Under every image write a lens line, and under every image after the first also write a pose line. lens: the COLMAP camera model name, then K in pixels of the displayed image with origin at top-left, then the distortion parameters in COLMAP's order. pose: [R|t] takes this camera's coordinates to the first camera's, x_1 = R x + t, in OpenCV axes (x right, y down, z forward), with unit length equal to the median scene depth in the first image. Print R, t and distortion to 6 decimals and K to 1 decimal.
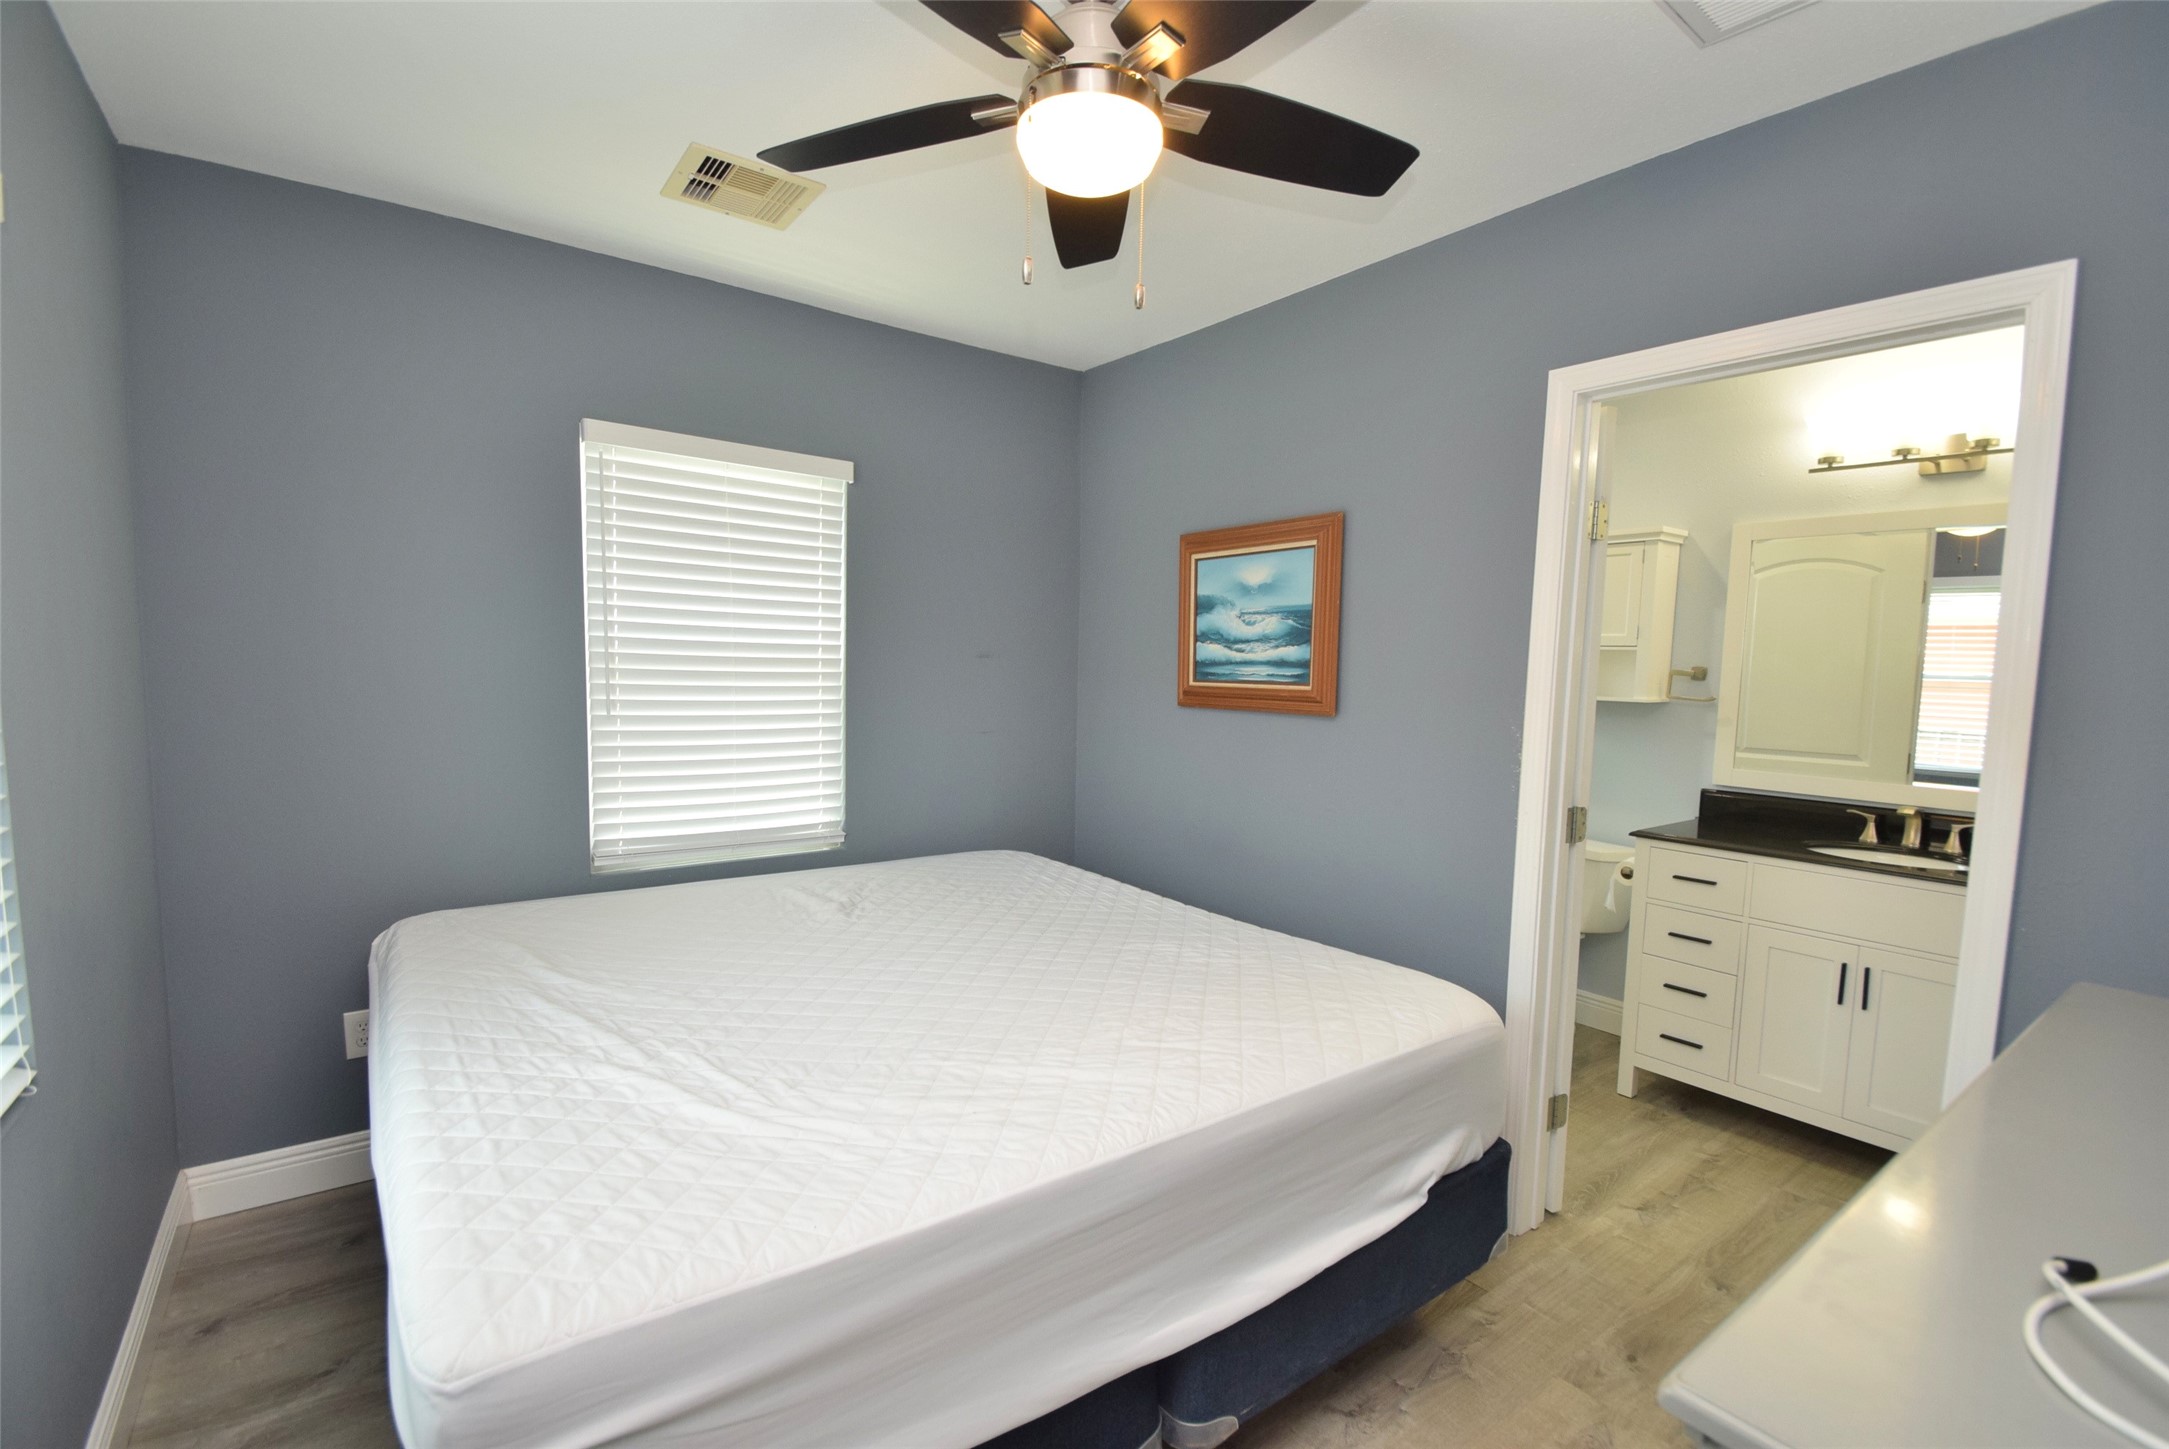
lens RADIAL K [[965.9, 0, 1085.0], [0, 965.9, 748.1], [0, 0, 1]] dist [0.011895, -0.015871]
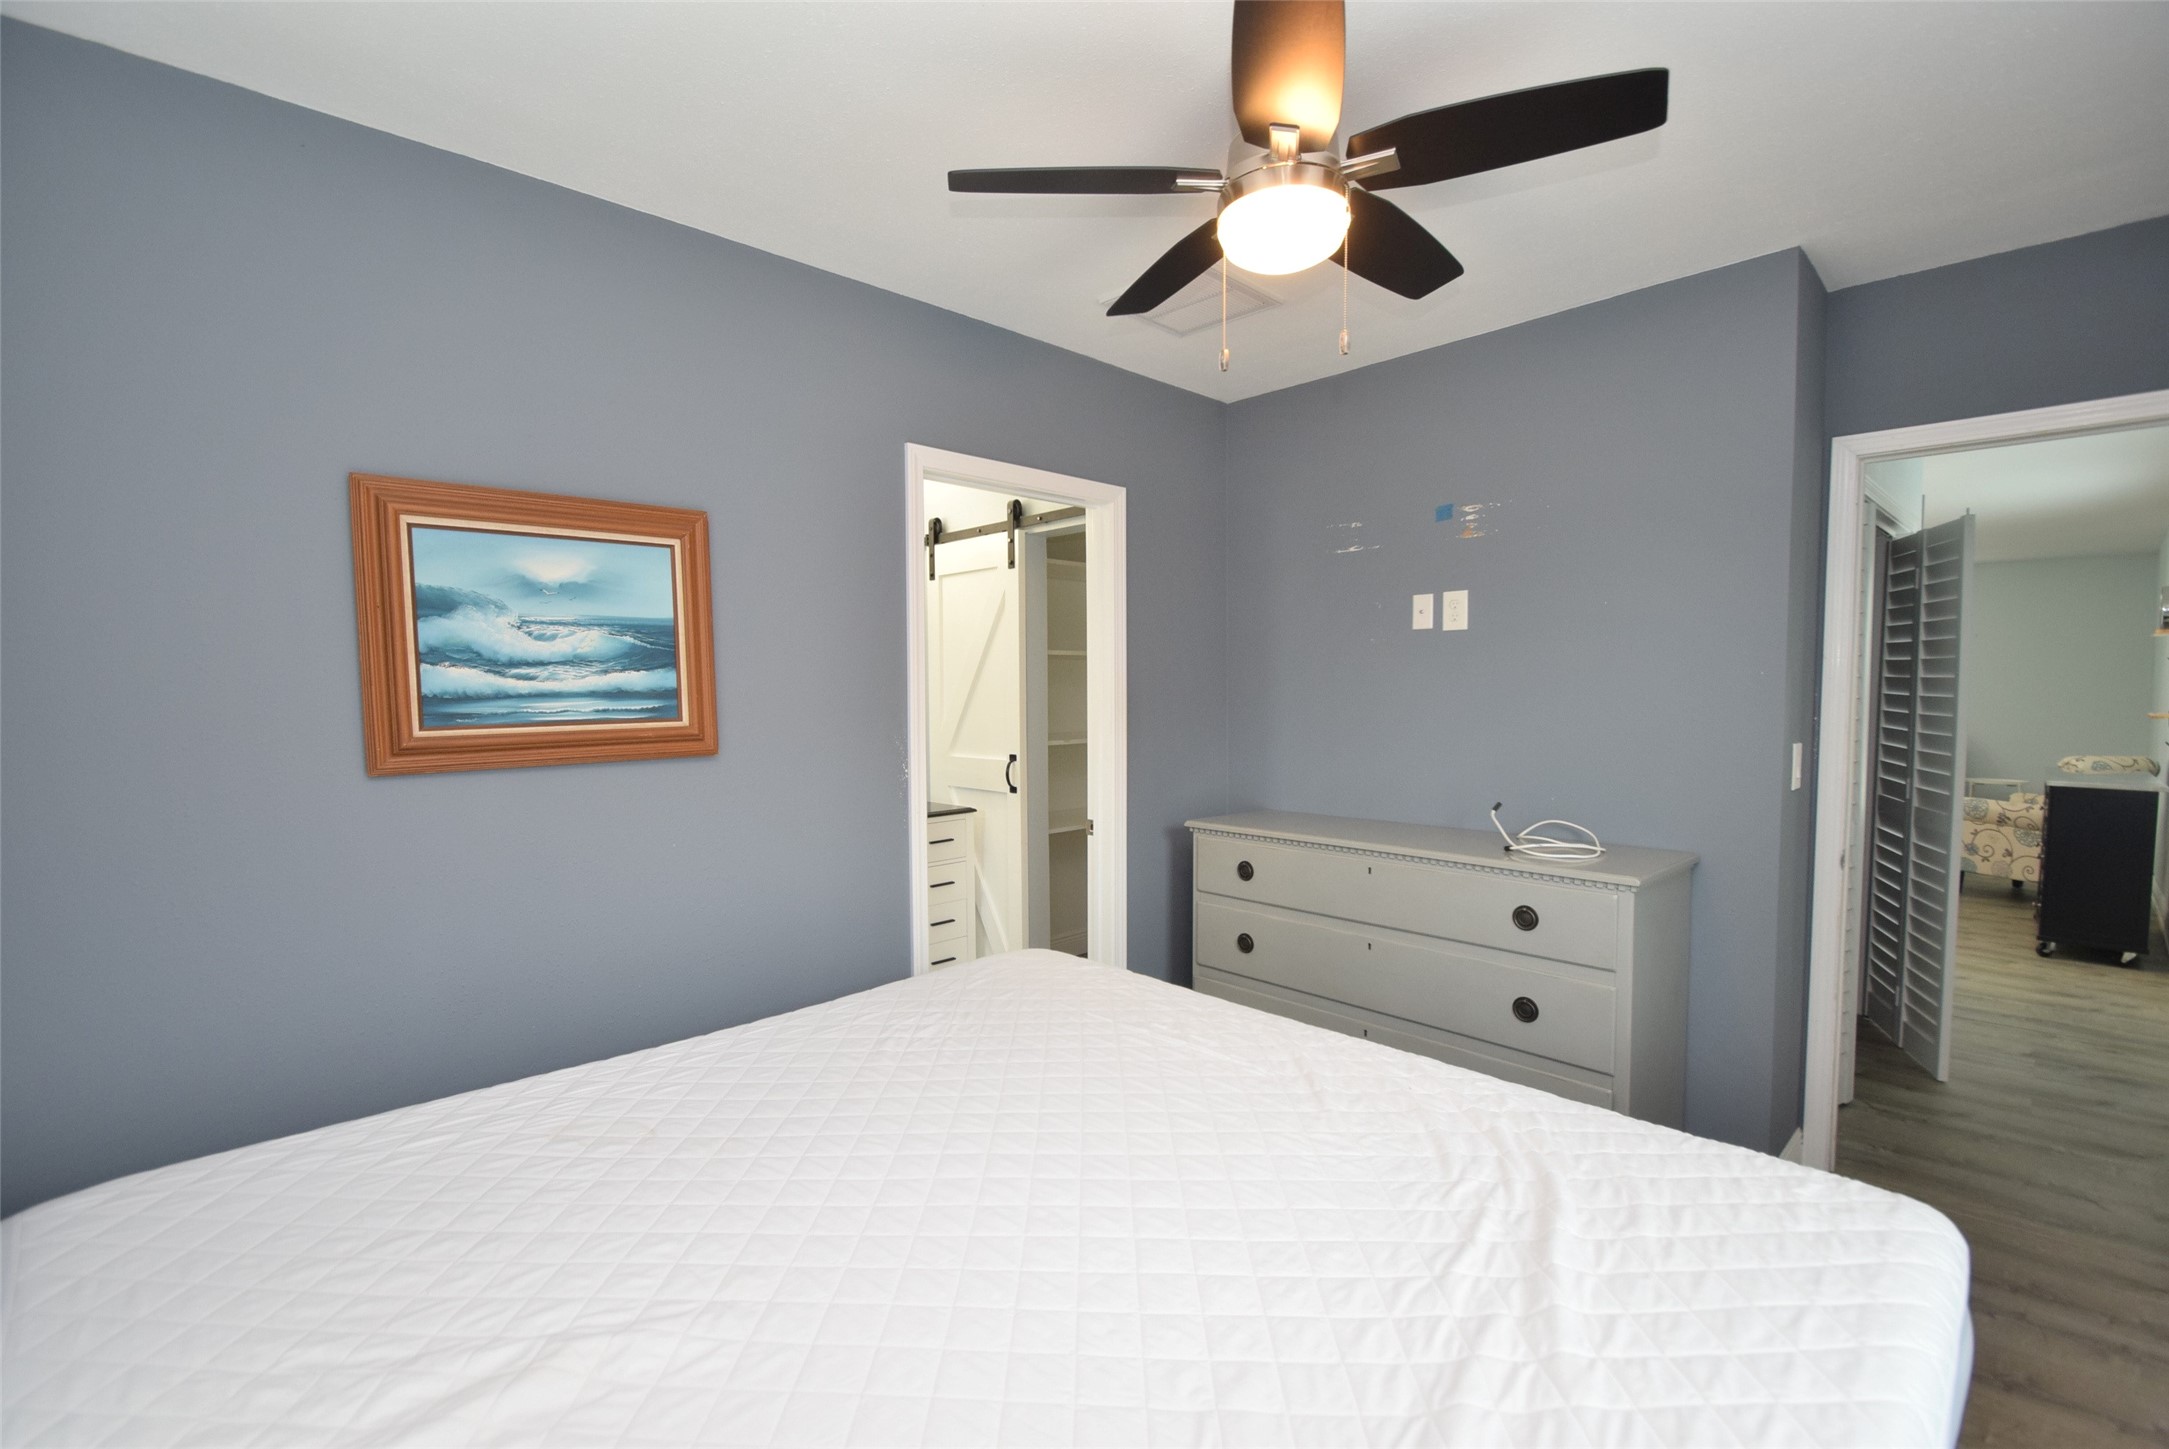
lens RADIAL K [[965.9, 0, 1085.0], [0, 965.9, 748.1], [0, 0, 1]] dist [0.011895, -0.015871]
pose [[-0.108787, -0.083536, 0.990549, -0.559758], [0.096239, 0.990897, 0.094134, -0.080164], [-0.989396, 0.105570, -0.099757, 0.706059]]
